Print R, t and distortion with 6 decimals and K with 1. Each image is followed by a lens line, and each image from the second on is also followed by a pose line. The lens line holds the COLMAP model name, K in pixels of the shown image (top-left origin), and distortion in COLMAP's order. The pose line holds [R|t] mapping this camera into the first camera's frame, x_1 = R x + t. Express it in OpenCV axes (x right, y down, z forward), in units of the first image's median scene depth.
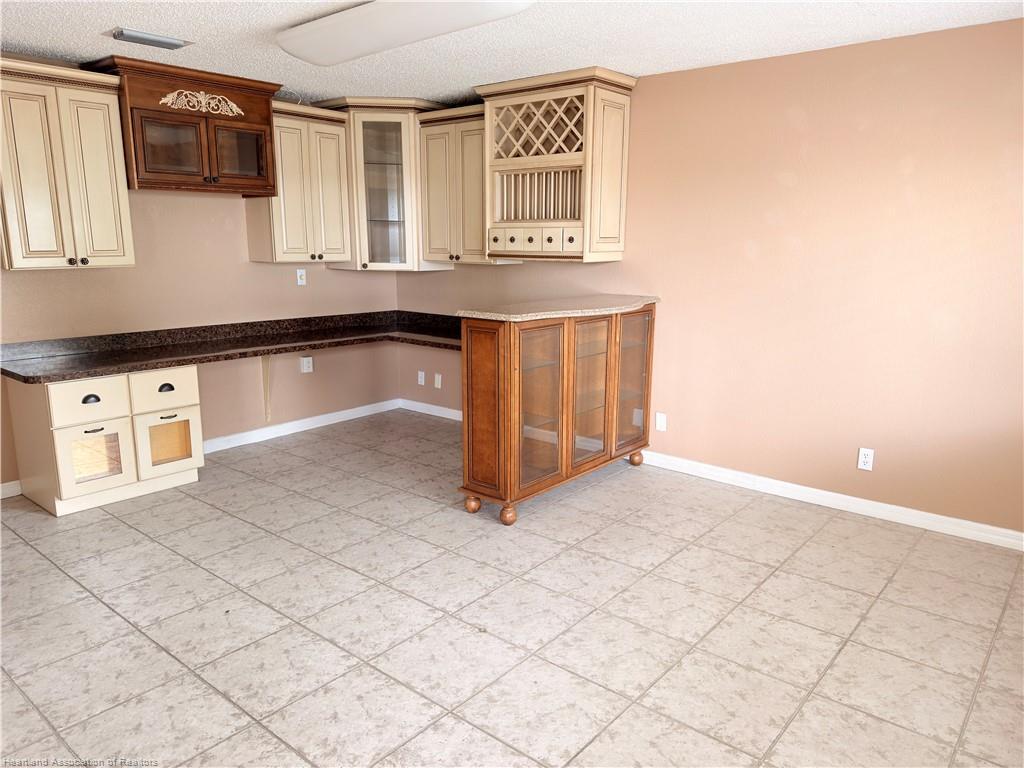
lens RADIAL K [[713.5, 0, 512.0], [0, 713.5, 384.0], [0, 0, 1]] dist [0.100032, -0.105064]
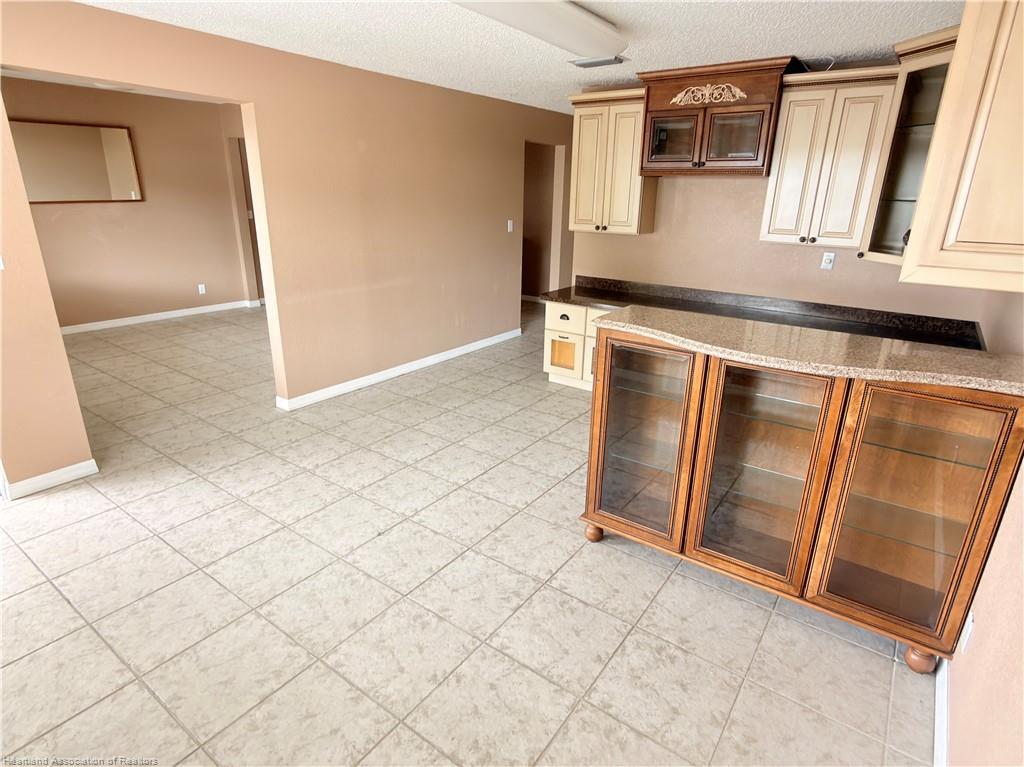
lens RADIAL K [[563.1, 0, 512.0], [0, 563.1, 383.5], [0, 0, 1]] dist [0.001240, -0.000437]
pose [[0.077842, 0.324449, -0.942695, 0.589240], [-0.217749, 0.928268, 0.301503, -0.183550], [0.972896, 0.181801, 0.142907, 0.730781]]
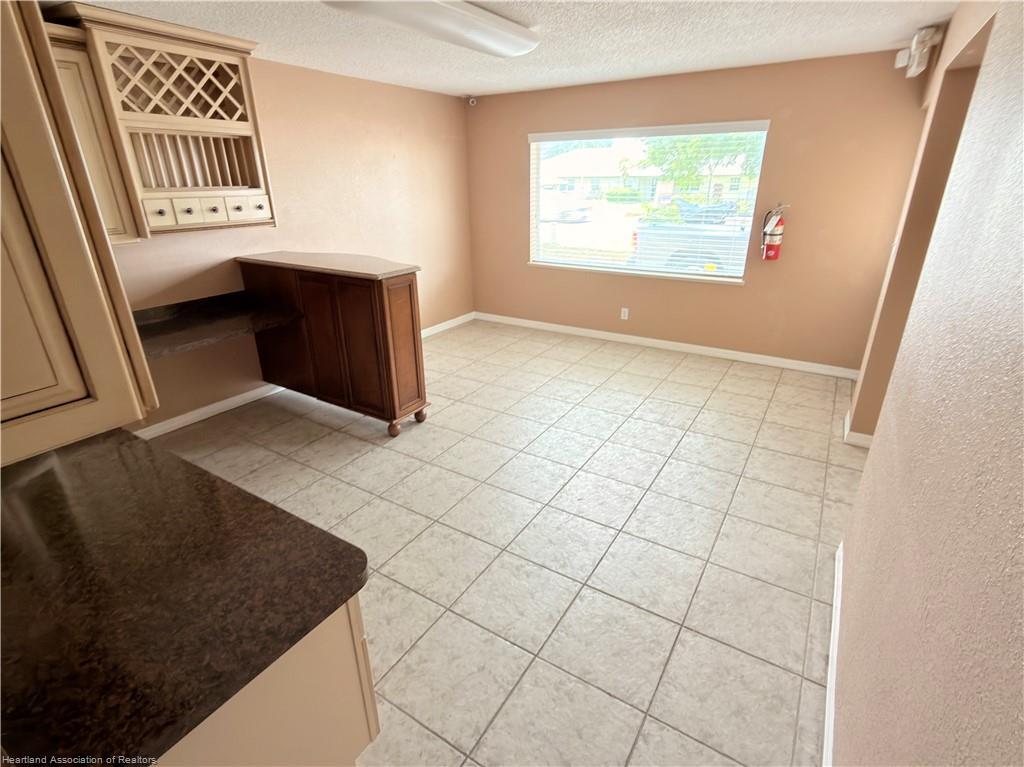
lens RADIAL K [[509.1, 0, 512.0], [0, 509.1, 383.5], [0, 0, 1]] dist [-0.002192, -0.000773]
pose [[-0.140896, -0.359549, 0.922428, -0.867362], [0.215048, 0.898361, 0.383016, -0.196686], [-0.966386, 0.252331, -0.049256, 0.831459]]
